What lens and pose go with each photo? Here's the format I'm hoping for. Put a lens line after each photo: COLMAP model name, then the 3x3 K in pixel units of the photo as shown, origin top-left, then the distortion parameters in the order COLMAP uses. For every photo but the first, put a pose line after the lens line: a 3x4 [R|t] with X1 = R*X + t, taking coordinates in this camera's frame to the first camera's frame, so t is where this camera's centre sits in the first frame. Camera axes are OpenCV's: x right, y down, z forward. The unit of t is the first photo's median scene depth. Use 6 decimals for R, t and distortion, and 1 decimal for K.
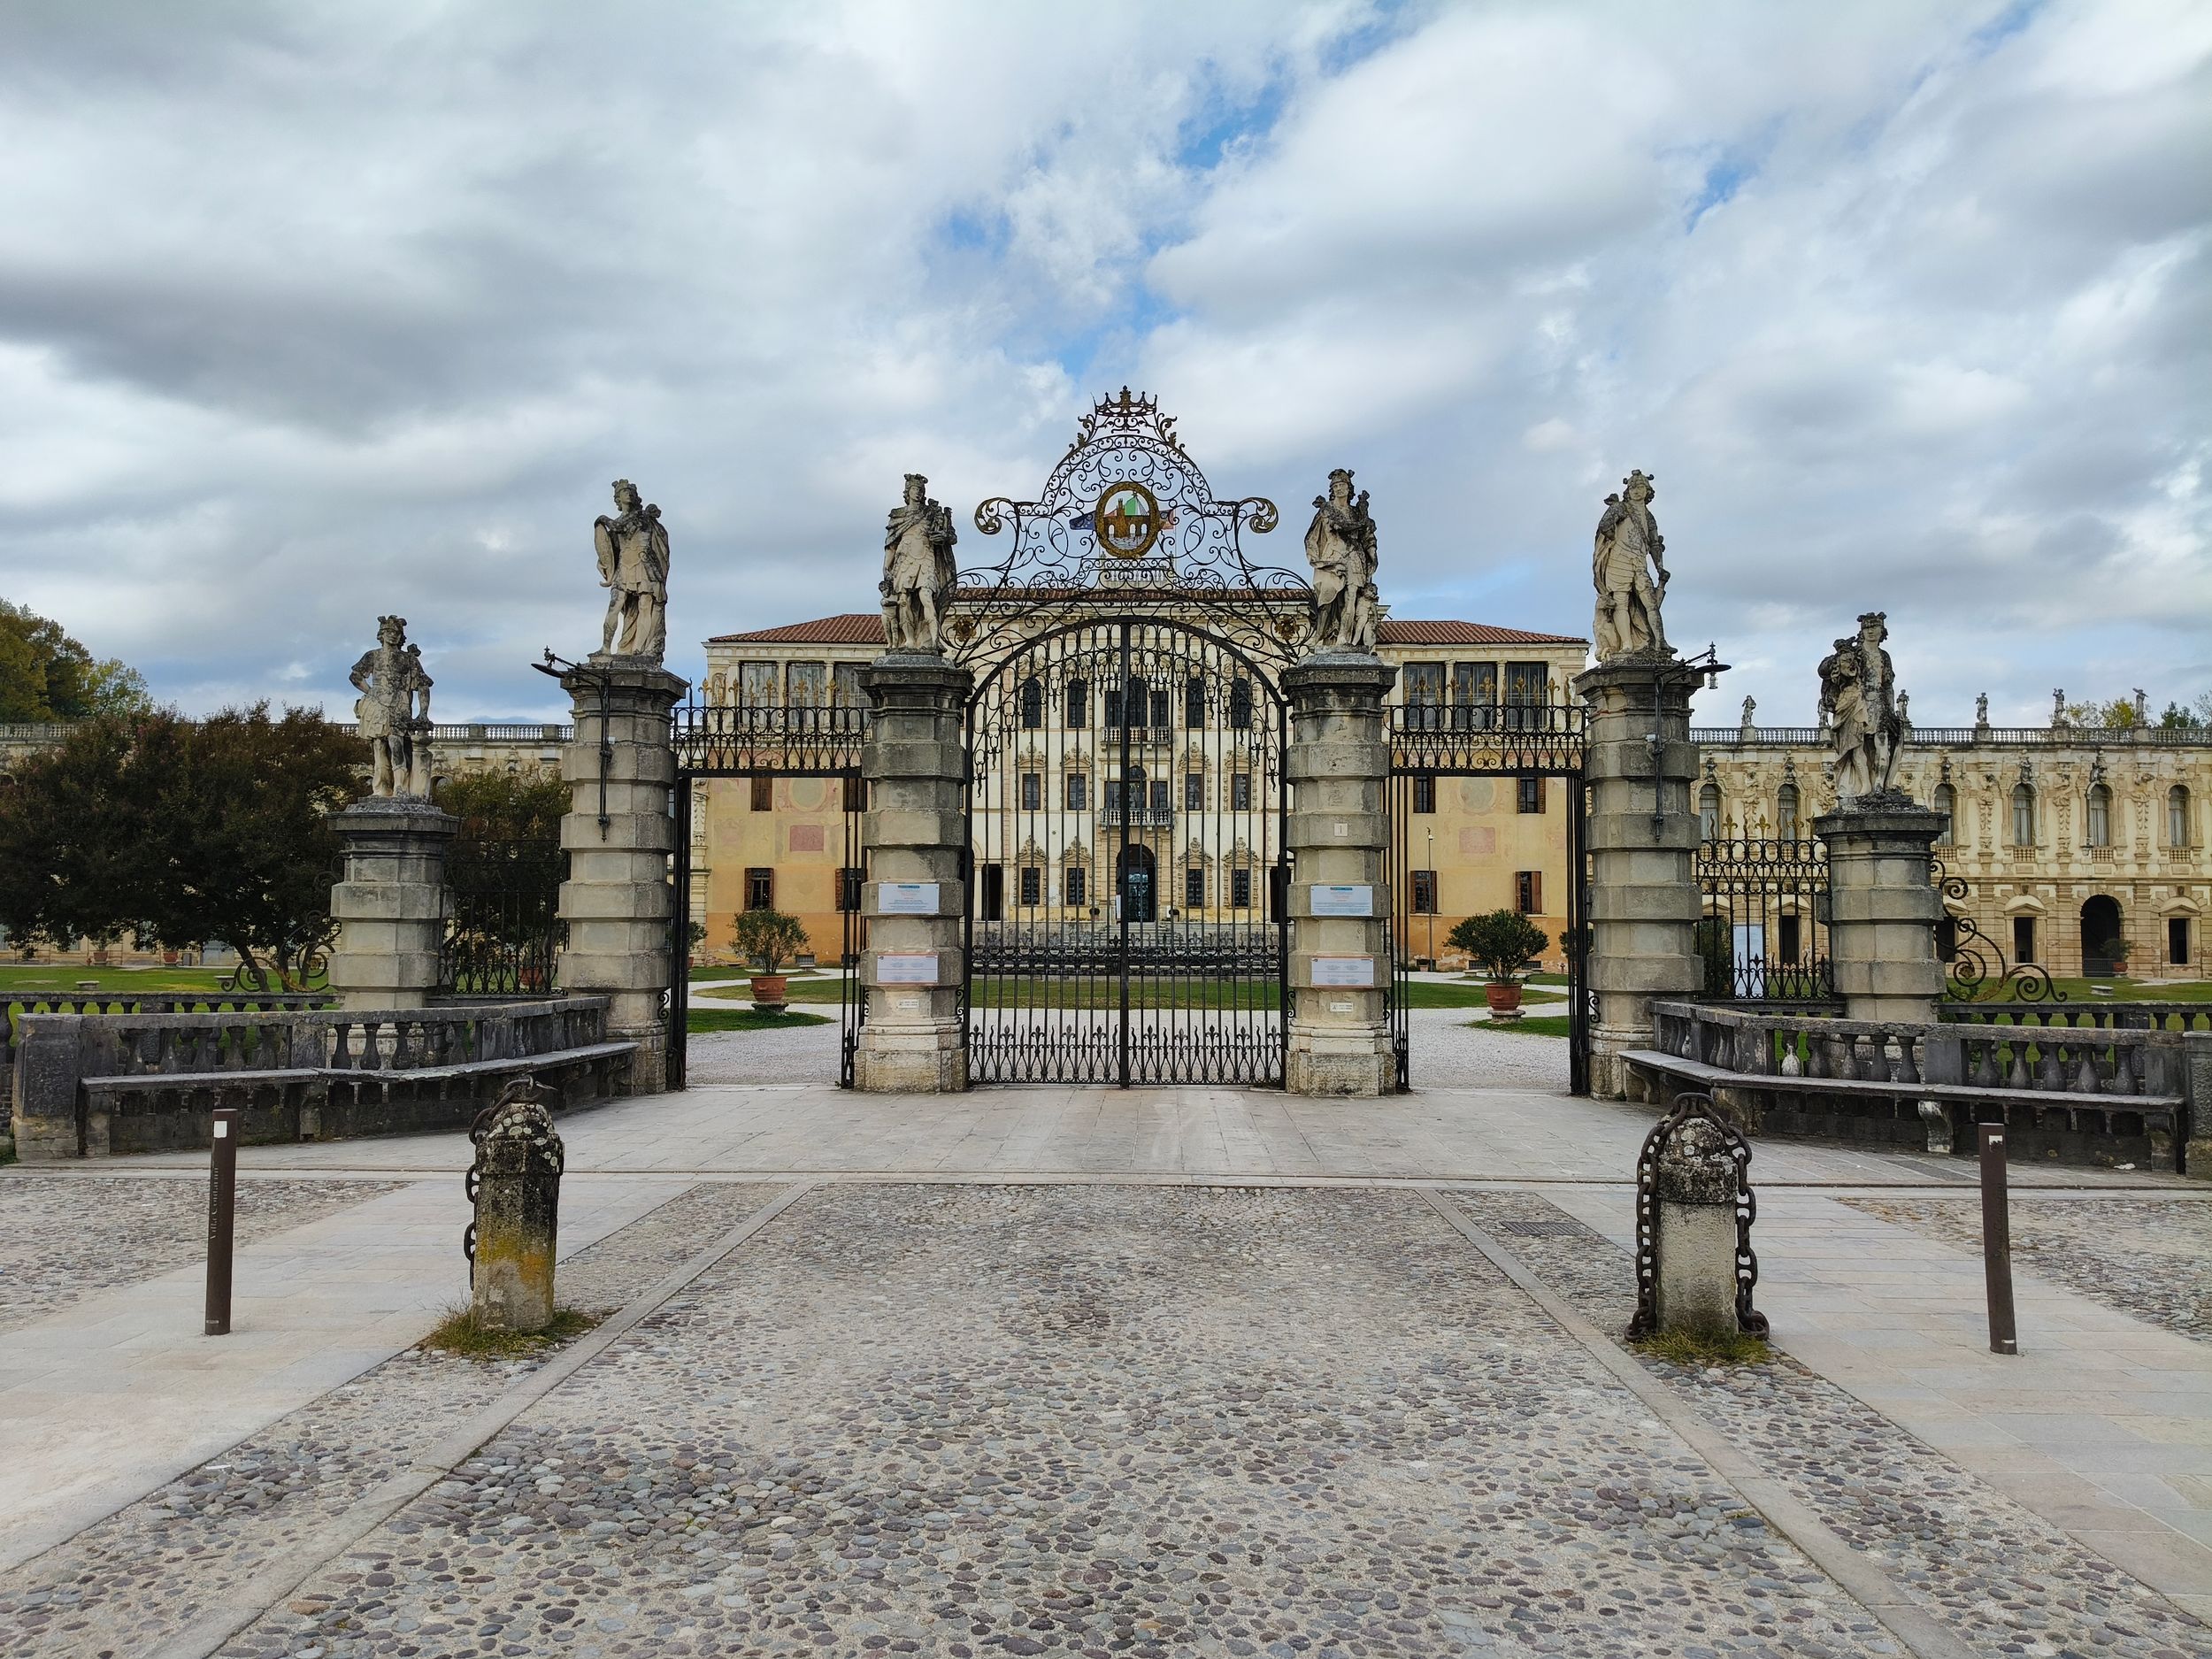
lens RADIAL K [[1634.2, 0, 1106.0], [0, 1634.2, 829.5], [0, 0, 1]] dist [-0.185692, 0.104282]
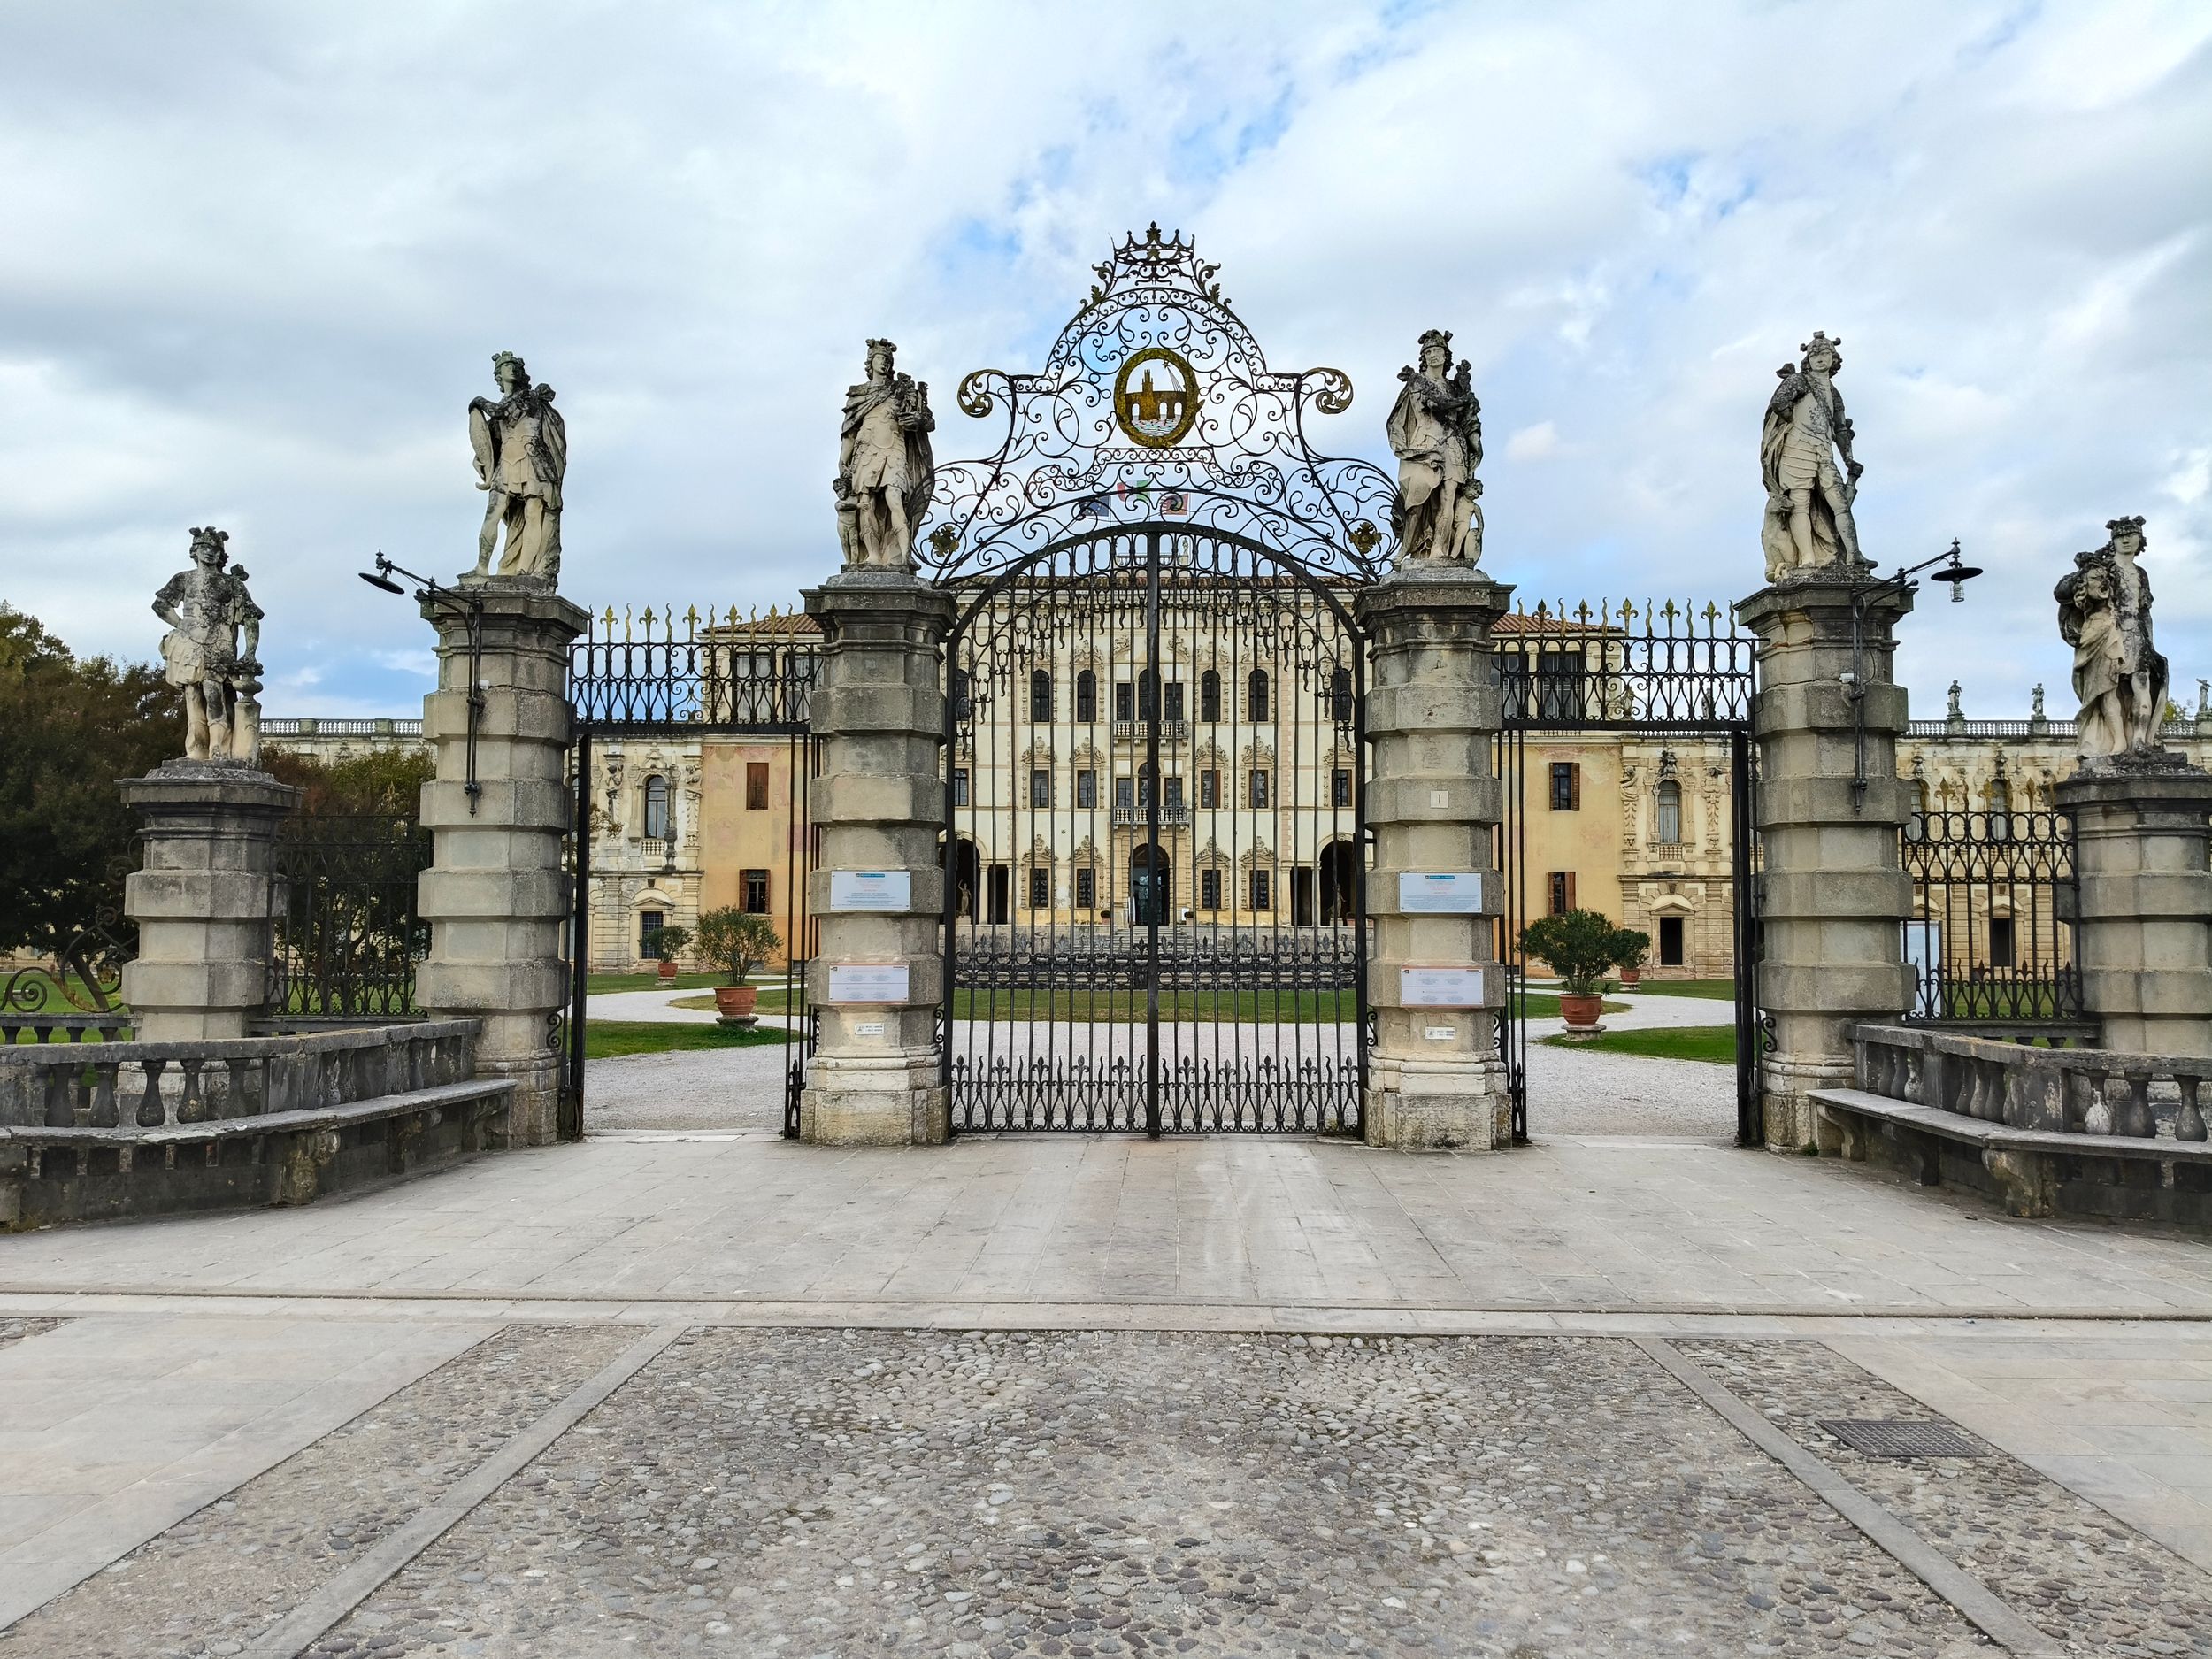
lens RADIAL K [[1675.1, 0, 1115.3], [0, 1675.1, 855.9], [0, 0, 1]] dist [-0.240716, 0.130569]
pose [[0.999999, -0.001129, -0.000953, -0.005982], [0.001143, 0.999889, 0.014865, 0.014932], [0.000936, -0.014866, 0.999889, 0.226807]]
